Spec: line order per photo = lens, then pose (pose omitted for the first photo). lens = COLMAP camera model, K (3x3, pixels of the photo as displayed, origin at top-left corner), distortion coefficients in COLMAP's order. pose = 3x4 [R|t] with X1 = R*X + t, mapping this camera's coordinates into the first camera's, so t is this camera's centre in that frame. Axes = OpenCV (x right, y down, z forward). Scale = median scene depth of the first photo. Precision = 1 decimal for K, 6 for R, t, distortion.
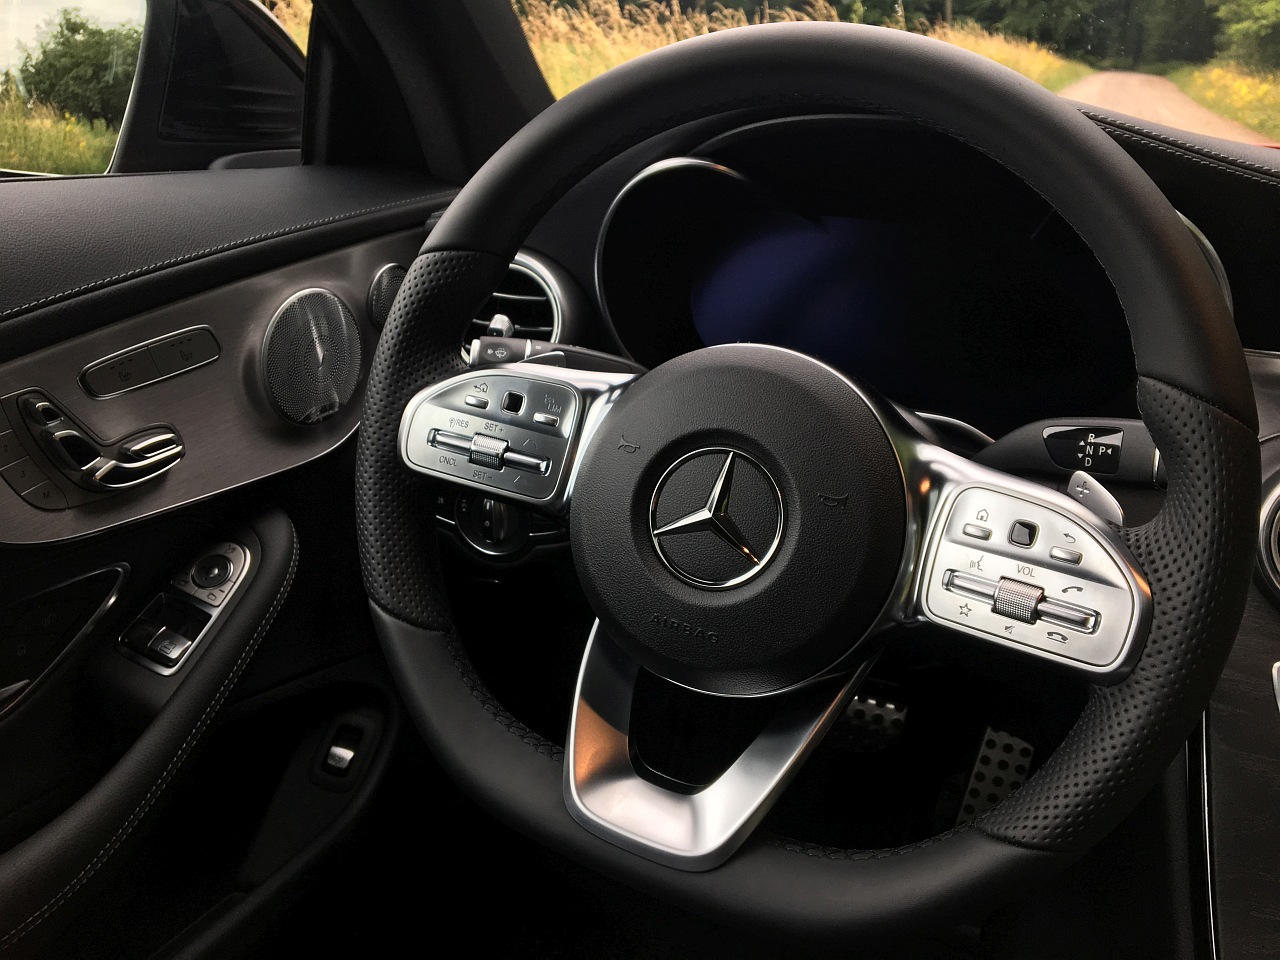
lens RADIAL K [[1088.3, 0, 642.8], [0, 1088.3, 477.0], [0, 0, 1]] dist [0.061901, -0.085670]
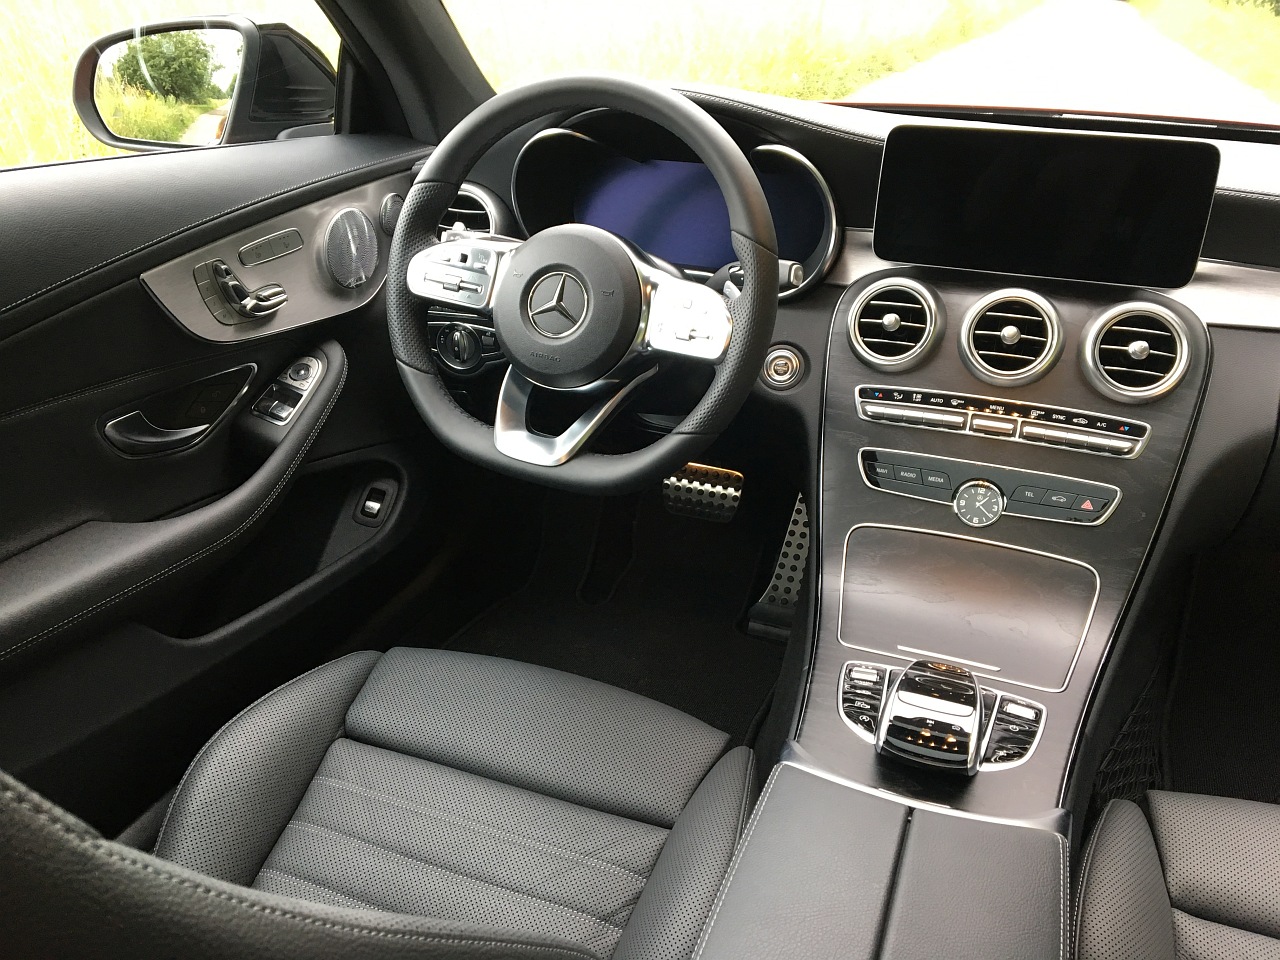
lens RADIAL K [[1074.9, 0, 640.0], [0, 1074.9, 480.0], [0, 0, 1]] dist [0.107580, -0.187466]
pose [[0.999469, -0.028627, 0.015534, 0.163228], [0.027679, 0.997925, 0.058139, 0.230543], [-0.017166, -0.057678, 0.998188, -1.021317]]
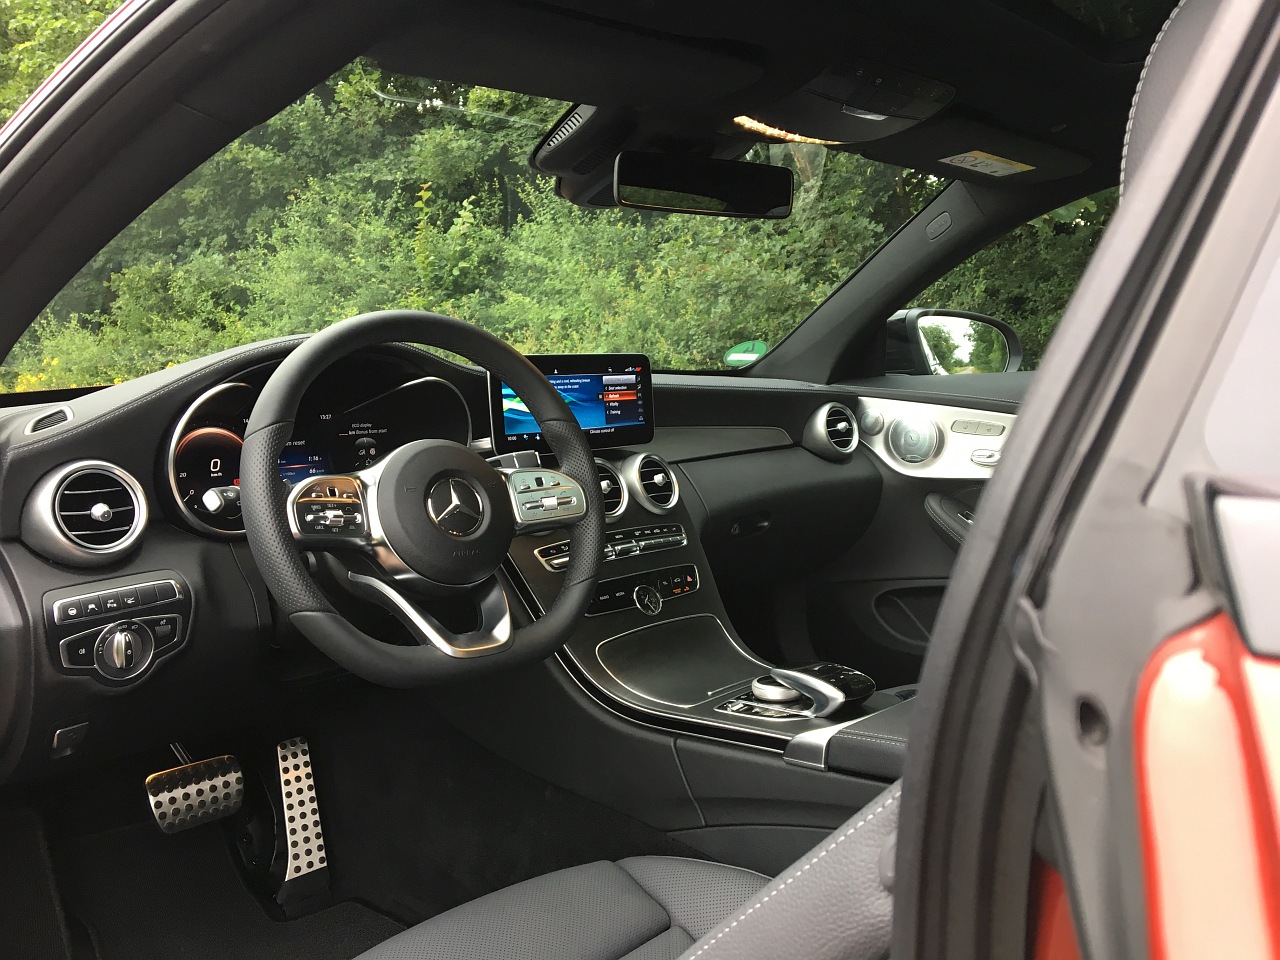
lens RADIAL K [[1075.3, 0, 634.7], [0, 1075.3, 471.5], [0, 0, 1]] dist [0.082177, -0.126234]
pose [[0.381943, -0.147337, 0.912366, -1.638360], [0.364458, 0.931217, -0.002191, 0.096502], [-0.849288, 0.333356, 0.409370, -0.256232]]
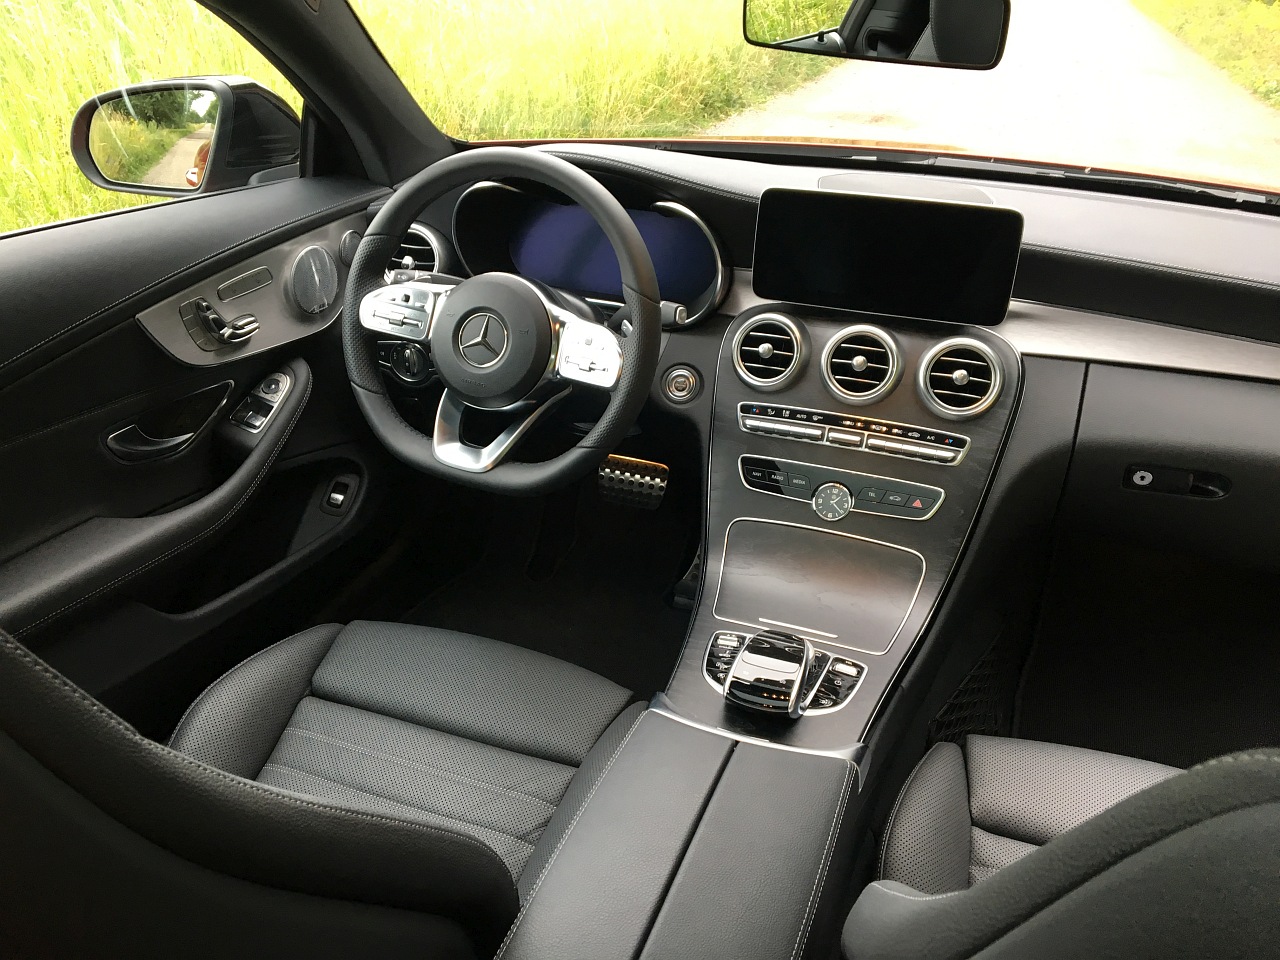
lens RADIAL K [[1074.9, 0, 640.0], [0, 1074.9, 480.0], [0, 0, 1]] dist [0.107580, -0.187466]
pose [[0.999083, -0.029831, 0.030711, 0.309850], [0.027097, 0.995937, 0.085879, 0.139244], [-0.033148, -0.084968, 0.995832, -1.432622]]
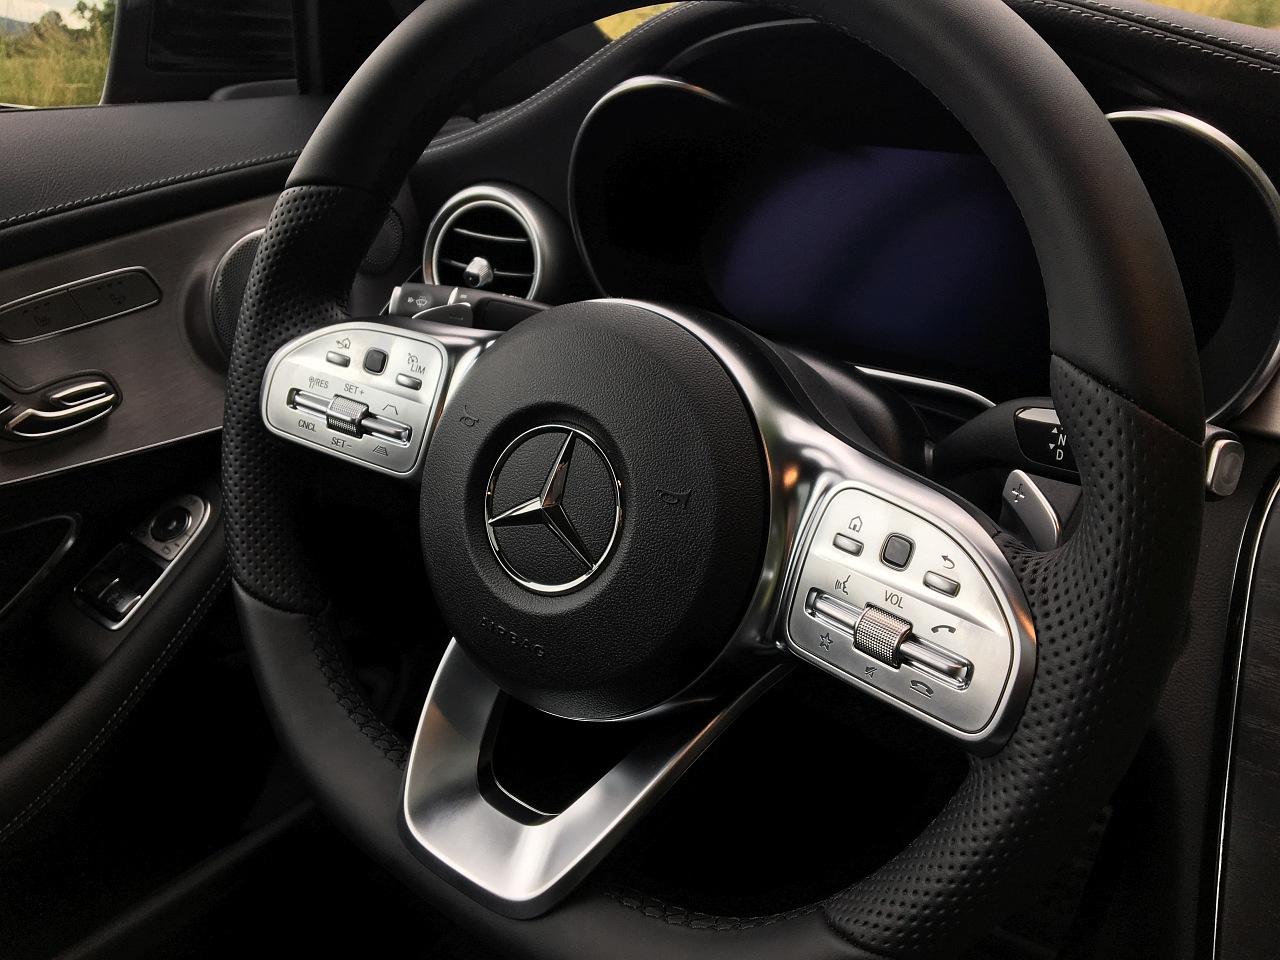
lens RADIAL K [[1089.7, 0, 643.2], [0, 1089.7, 481.0], [0, 0, 1]] dist [0.081044, -0.139409]
pose [[0.984047, 0.043600, -0.172484, 0.242843], [-0.033661, 0.997623, 0.060135, -0.031827], [0.174696, -0.053369, 0.983175, 0.162842]]
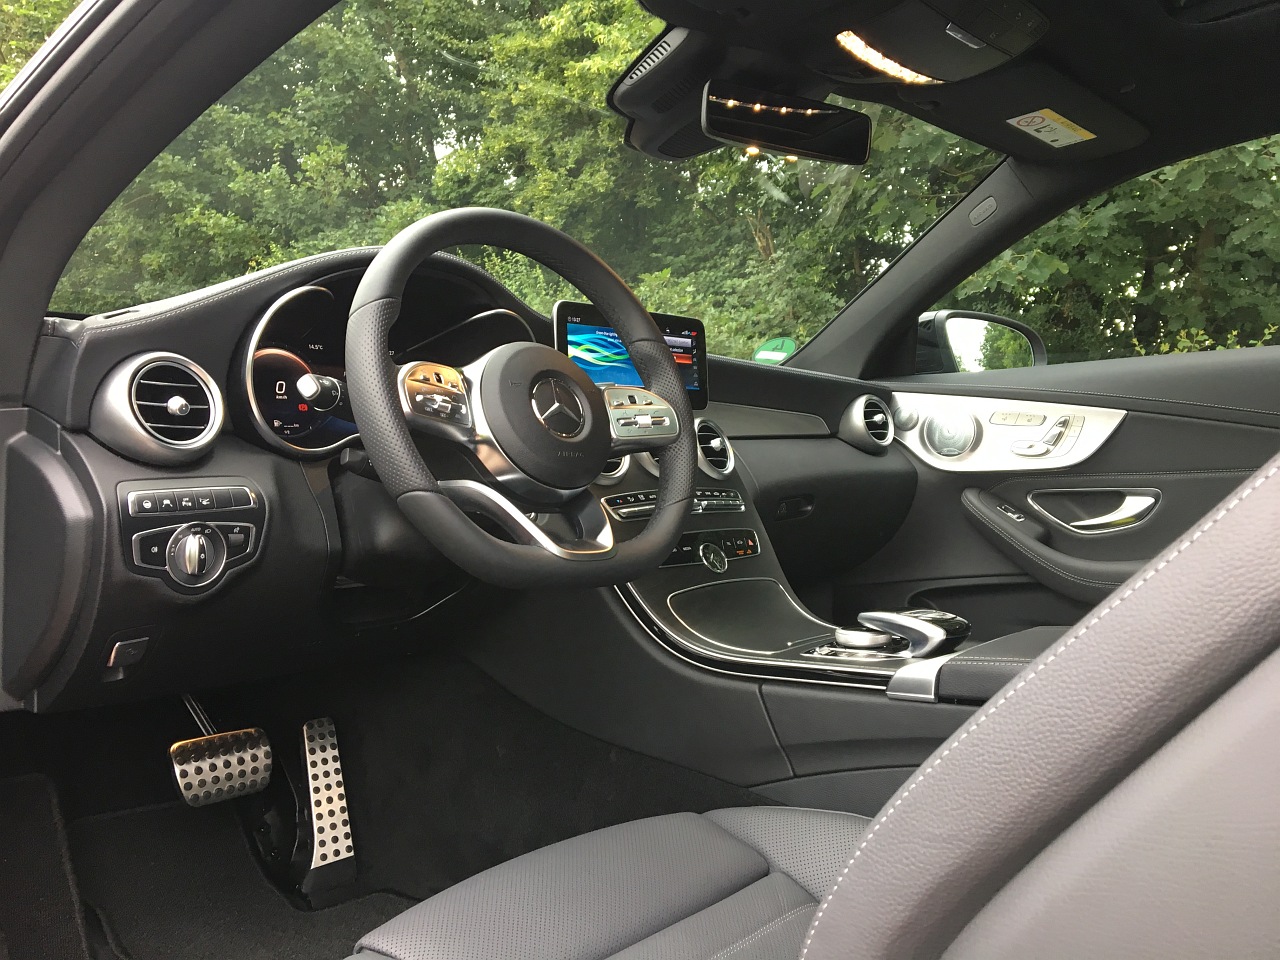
lens RADIAL K [[1075.3, 0, 634.7], [0, 1075.3, 471.5], [0, 0, 1]] dist [0.082177, -0.126234]
pose [[0.336774, -0.067378, 0.939172, -1.694217], [0.352207, 0.934042, -0.059286, 0.297074], [-0.873231, 0.350749, 0.338292, 0.147634]]
